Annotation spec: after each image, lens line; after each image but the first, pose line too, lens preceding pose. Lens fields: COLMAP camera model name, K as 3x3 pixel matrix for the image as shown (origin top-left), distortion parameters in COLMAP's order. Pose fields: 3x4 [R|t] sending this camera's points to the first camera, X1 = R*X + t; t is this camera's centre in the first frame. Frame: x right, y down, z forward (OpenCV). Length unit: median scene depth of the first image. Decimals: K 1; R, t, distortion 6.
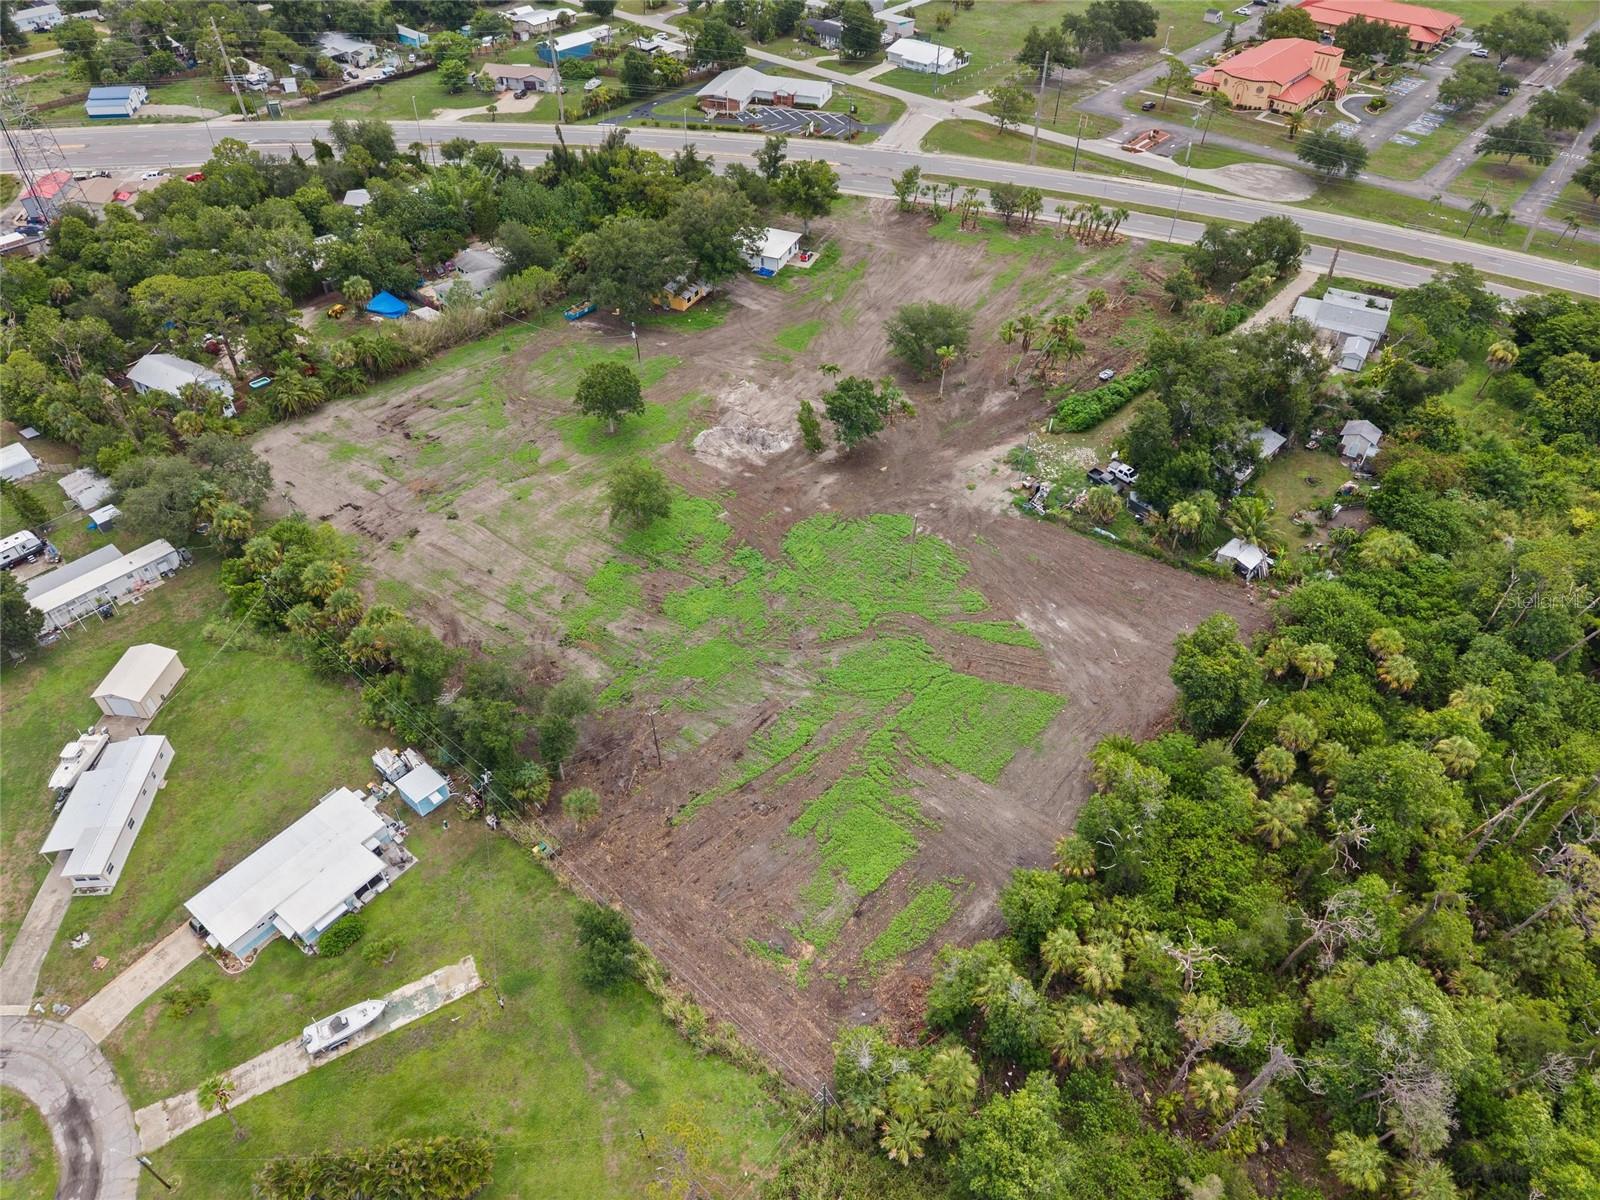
lens RADIAL K [[1080.5, 0, 800.0], [0, 1080.5, 600.0], [0, 0, 1]] dist [0.035634, -0.043121]
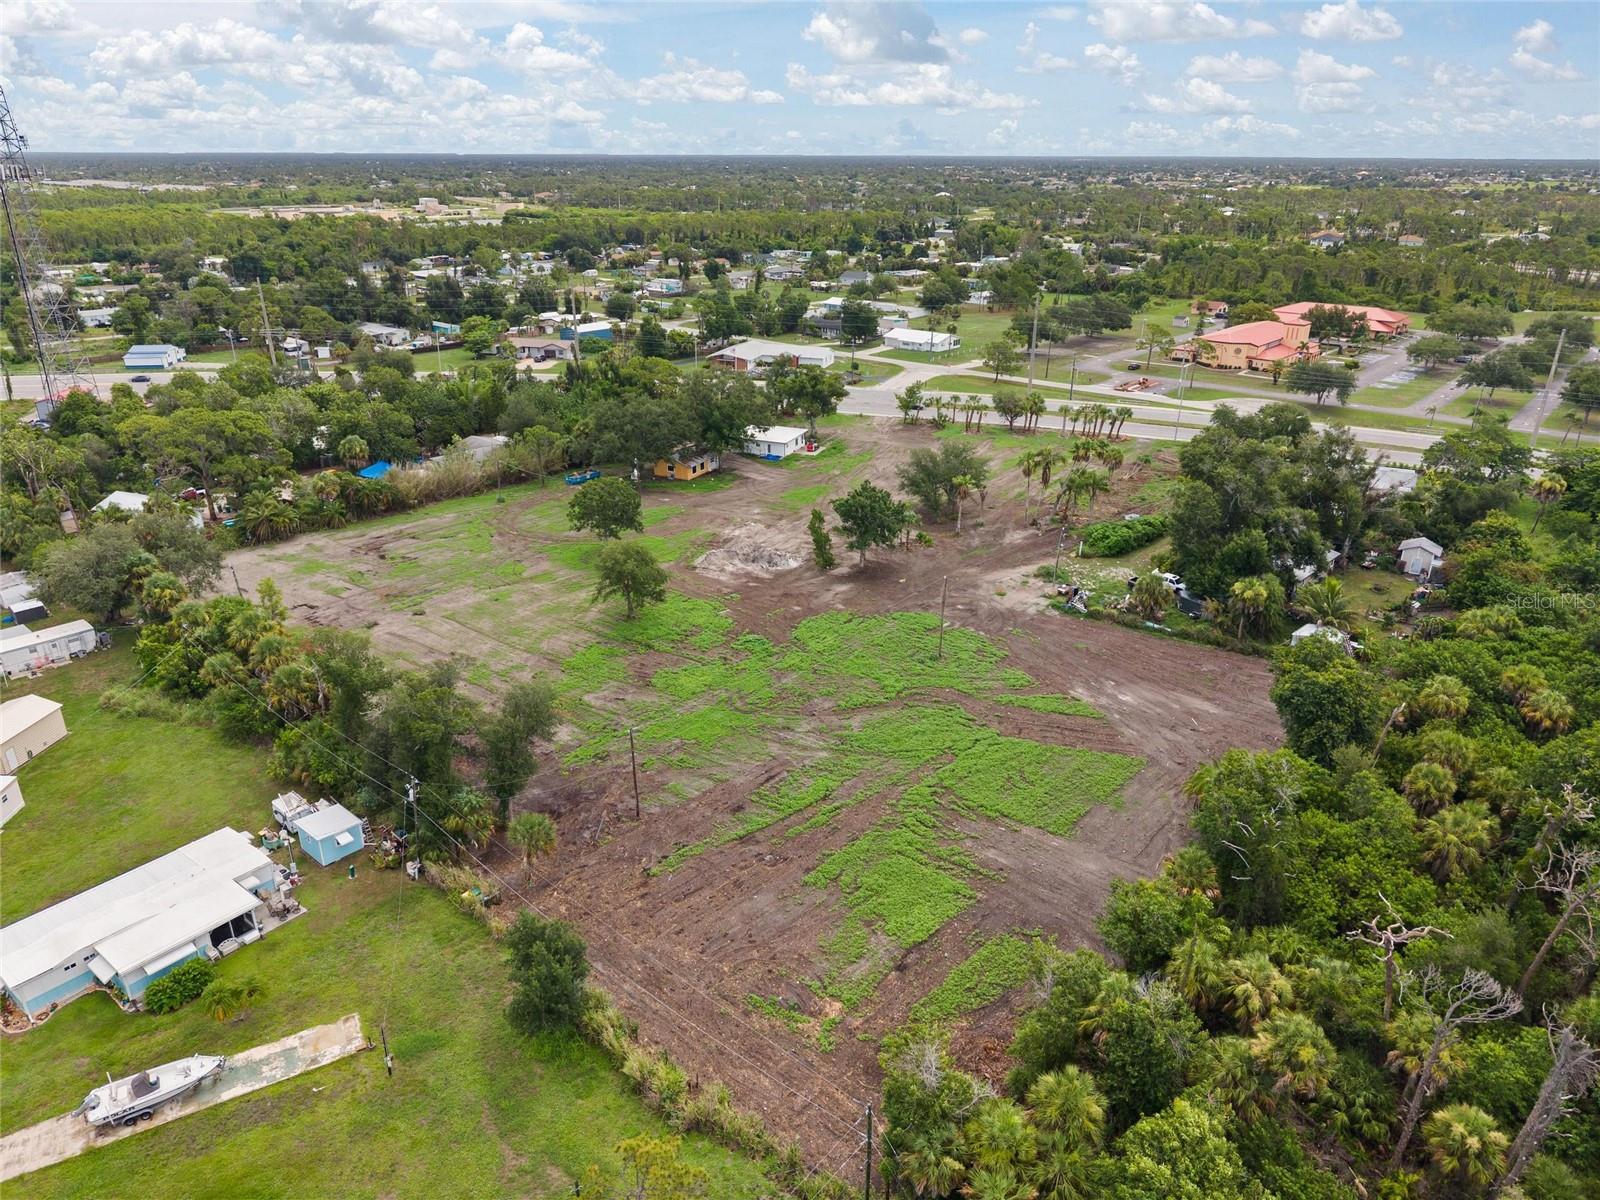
lens RADIAL K [[1078.3, 0, 800.0], [0, 1078.3, 600.0], [0, 0, 1]] dist [0.019392, -0.018055]
pose [[0.999998, -0.000435, 0.001736, -0.011700], [0.001006, 0.938867, -0.344279, 0.236254], [-0.001480, 0.344280, 0.938866, 0.182691]]
